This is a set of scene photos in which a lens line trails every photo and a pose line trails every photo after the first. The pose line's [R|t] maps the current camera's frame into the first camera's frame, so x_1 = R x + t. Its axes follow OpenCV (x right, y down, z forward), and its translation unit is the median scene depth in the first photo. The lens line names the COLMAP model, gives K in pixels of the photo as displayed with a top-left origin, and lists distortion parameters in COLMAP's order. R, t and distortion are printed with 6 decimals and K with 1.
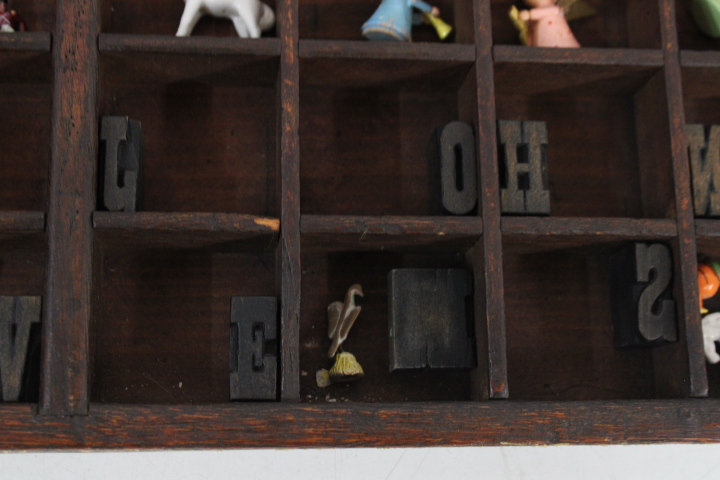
lens RADIAL K [[1134.0, 0, 355.7], [0, 1134.0, 245.4], [0, 0, 1]] dist [-0.018846, 0.000000]
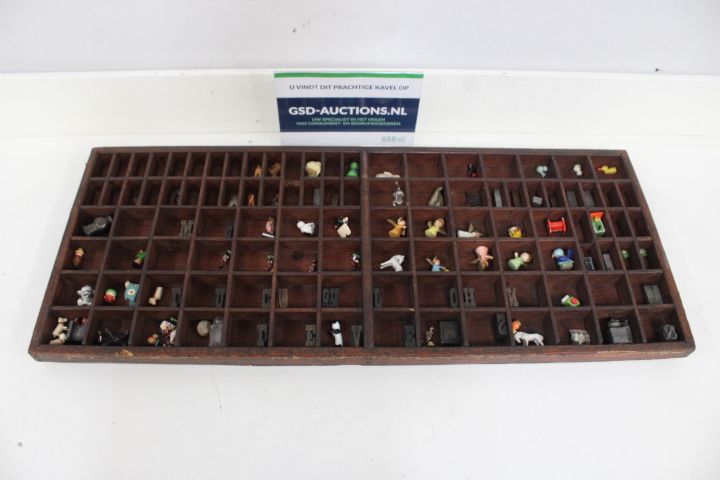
lens RADIAL K [[585.1, 0, 363.4], [0, 585.1, 241.1], [0, 0, 1]] dist [-0.169393, 0.133903]
pose [[0.996483, -0.043538, -0.071603, -0.088325], [0.015575, 0.935781, -0.352237, 0.513355], [0.082341, 0.349883, 0.933168, -1.200510]]
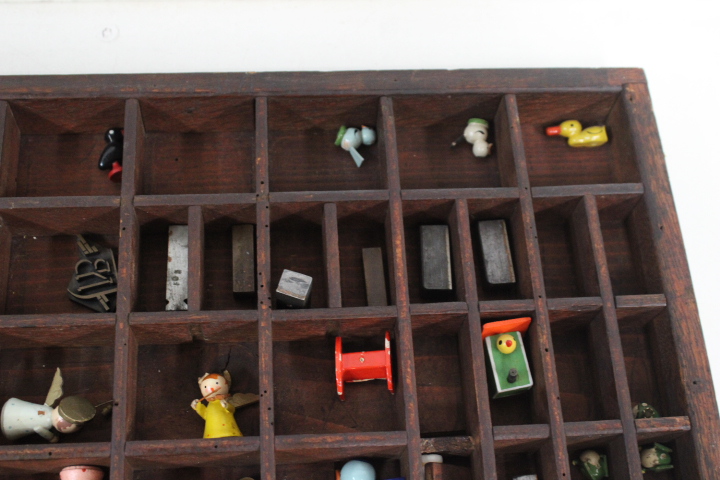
lens RADIAL K [[962.1, 0, 358.8], [0, 962.1, 245.0], [0, 0, 1]] dist [-0.042554, 0.000000]
pose [[0.998398, -0.048473, -0.029193, 0.611872], [0.042803, 0.984397, -0.170674, -0.363724], [0.037011, 0.169151, 0.984895, -0.044044]]
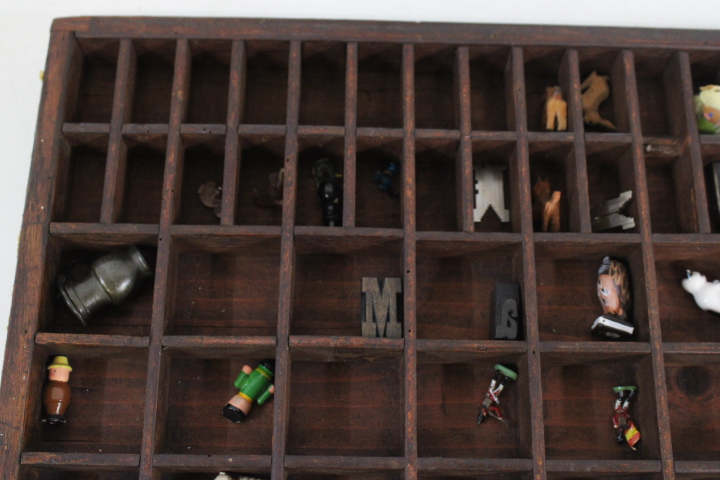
lens RADIAL K [[941.9, 0, 360.6], [0, 941.9, 238.4], [0, 0, 1]] dist [-0.050772, 0.000000]
pose [[0.995221, 0.001737, -0.097633, -0.888245], [-0.012242, 0.994173, -0.107100, -0.340675], [0.096878, 0.107783, 0.989443, -0.369376]]
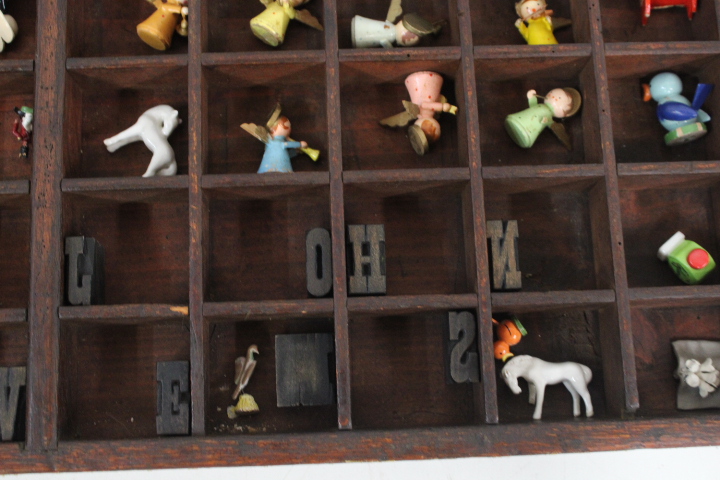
lens RADIAL K [[941.9, 0, 361.0], [0, 941.9, 237.8], [0, 0, 1]] dist [-0.050772, 0.000000]
pose [[0.996723, -0.035724, -0.072577, 0.230193], [0.037688, 0.998954, 0.025875, -0.127737], [0.071577, -0.028525, 0.997027, -0.152984]]
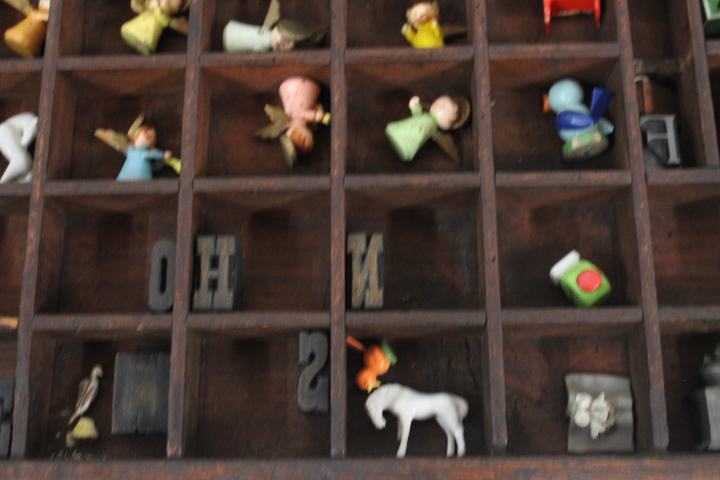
lens RADIAL K [[962.1, 0, 366.6], [0, 962.1, 244.7], [0, 0, 1]] dist [-0.042554, 0.000000]
pose [[0.988772, -0.030344, -0.146317, 0.485787], [0.021610, 0.997909, -0.060914, -0.032154], [0.147859, 0.057068, 0.987361, -0.045765]]
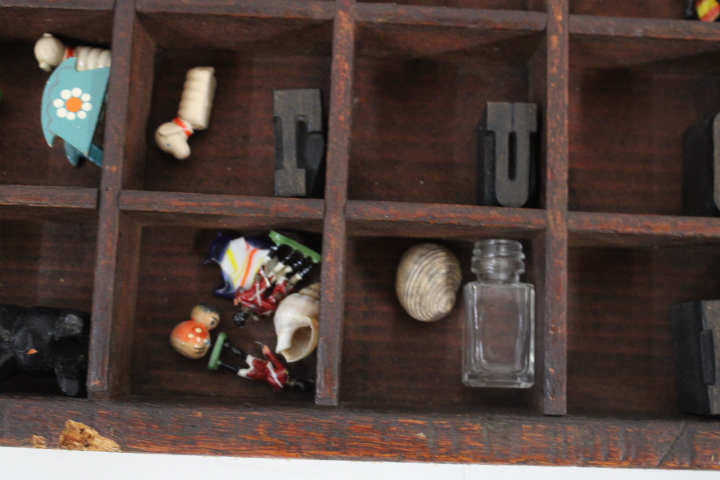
lens RADIAL K [[941.9, 0, 360.6], [0, 941.9, 245.7], [0, 0, 1]] dist [-0.050772, 0.000000]
pose [[0.992207, 0.050225, -0.114027, -0.835305], [-0.040468, 0.995445, 0.086328, -0.057548], [0.117843, -0.081041, 0.989720, 0.139819]]
